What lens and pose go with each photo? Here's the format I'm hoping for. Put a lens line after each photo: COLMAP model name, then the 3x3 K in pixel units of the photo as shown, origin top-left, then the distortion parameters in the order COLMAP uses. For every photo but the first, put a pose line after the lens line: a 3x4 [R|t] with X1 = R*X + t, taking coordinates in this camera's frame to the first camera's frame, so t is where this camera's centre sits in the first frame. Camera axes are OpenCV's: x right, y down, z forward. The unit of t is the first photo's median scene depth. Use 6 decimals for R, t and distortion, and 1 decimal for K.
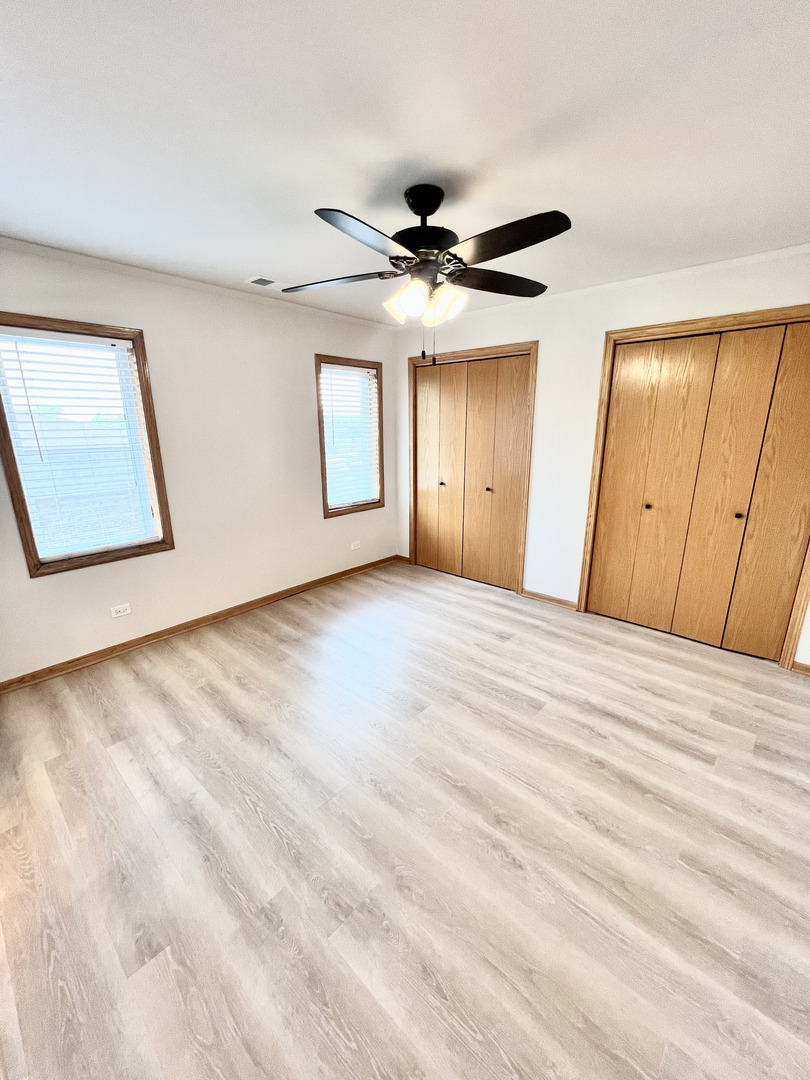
lens RADIAL K [[434.7, 0, 405.0], [0, 434.7, 540.0], [0, 0, 1]] dist [-0.000196, 0.000275]
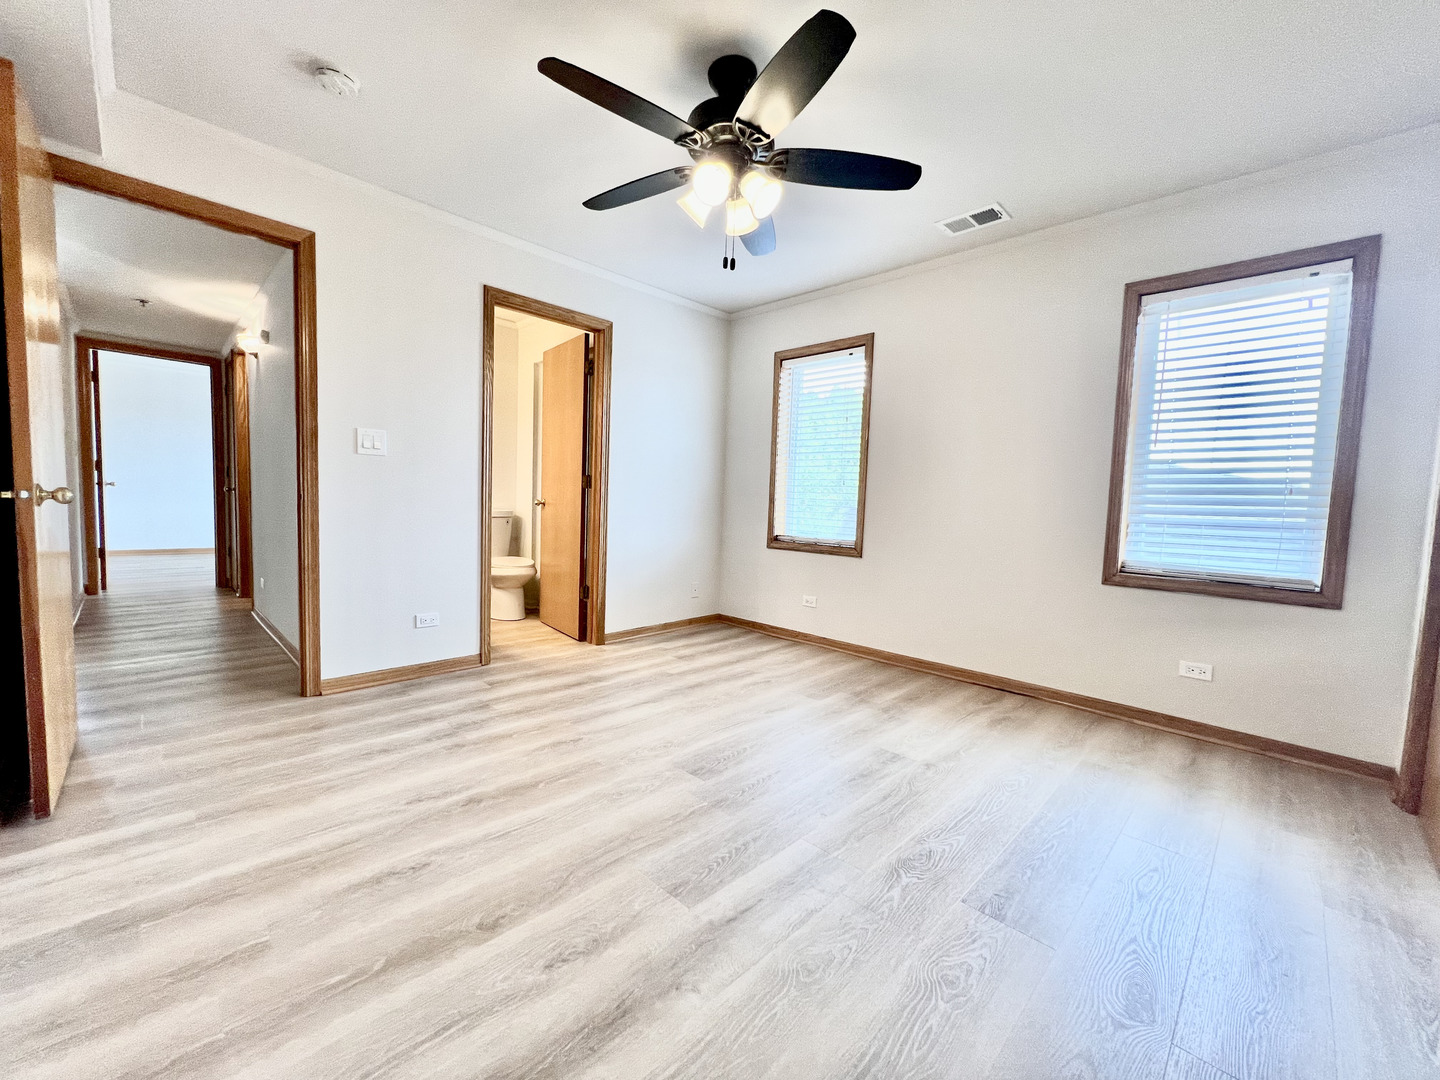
lens RADIAL K [[579.7, 0, 723.5], [0, 579.7, 542.5], [0, 0, 1]] dist [-0.000196, 0.000275]
pose [[-0.042564, 0.075375, -0.996246, 0.887123], [-0.294522, 0.951893, 0.084603, -0.036361], [0.954696, 0.297017, -0.018317, 0.942235]]
